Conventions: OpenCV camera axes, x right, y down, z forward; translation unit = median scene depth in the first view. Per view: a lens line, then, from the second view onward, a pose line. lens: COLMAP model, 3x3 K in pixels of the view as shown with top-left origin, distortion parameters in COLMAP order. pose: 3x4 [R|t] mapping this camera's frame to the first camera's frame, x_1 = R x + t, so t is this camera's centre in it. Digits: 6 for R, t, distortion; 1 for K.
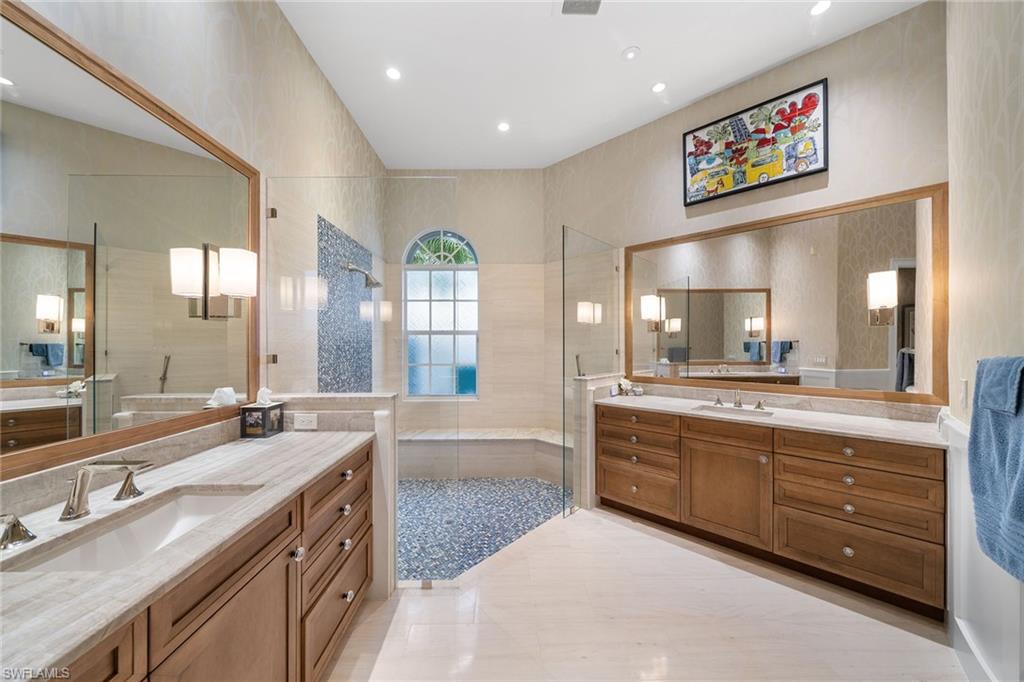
lens RADIAL K [[353.3, 0, 510.8], [0, 353.3, 344.6], [0, 0, 1]] dist [-0.001123, -0.000011]
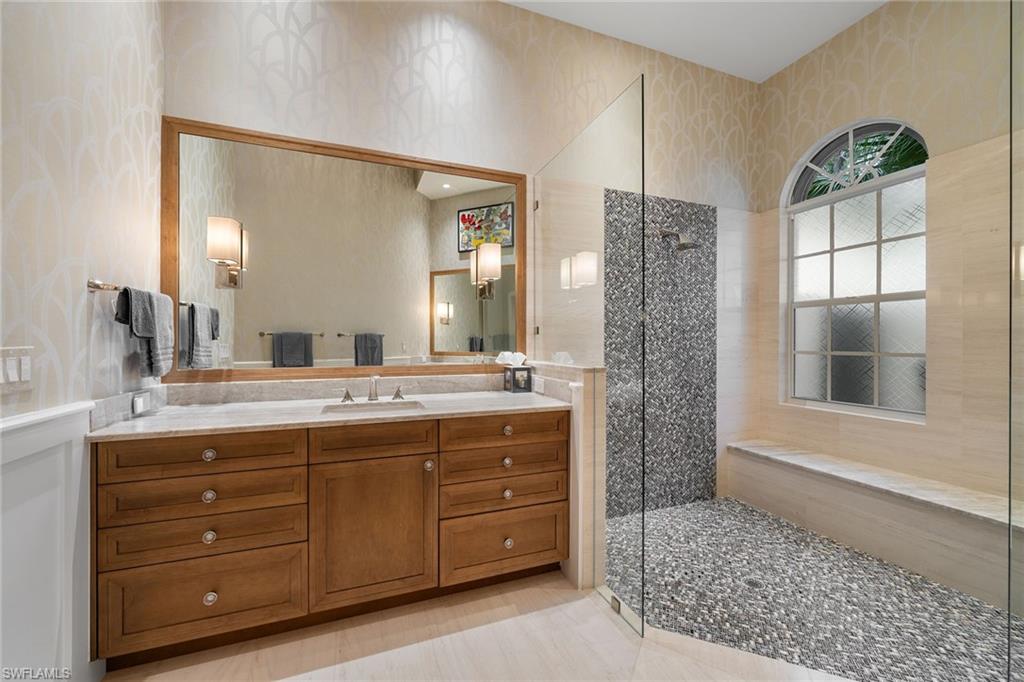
lens RADIAL K [[405.3, 0, 510.3], [0, 405.3, 343.7], [0, 0, 1]] dist [0.001015, 0.000077]
pose [[0.333238, 0.009380, -0.942796, 0.445618], [-0.001339, 0.999954, 0.009475, 0.057134], [0.942842, -0.001895, 0.333235, 0.374062]]
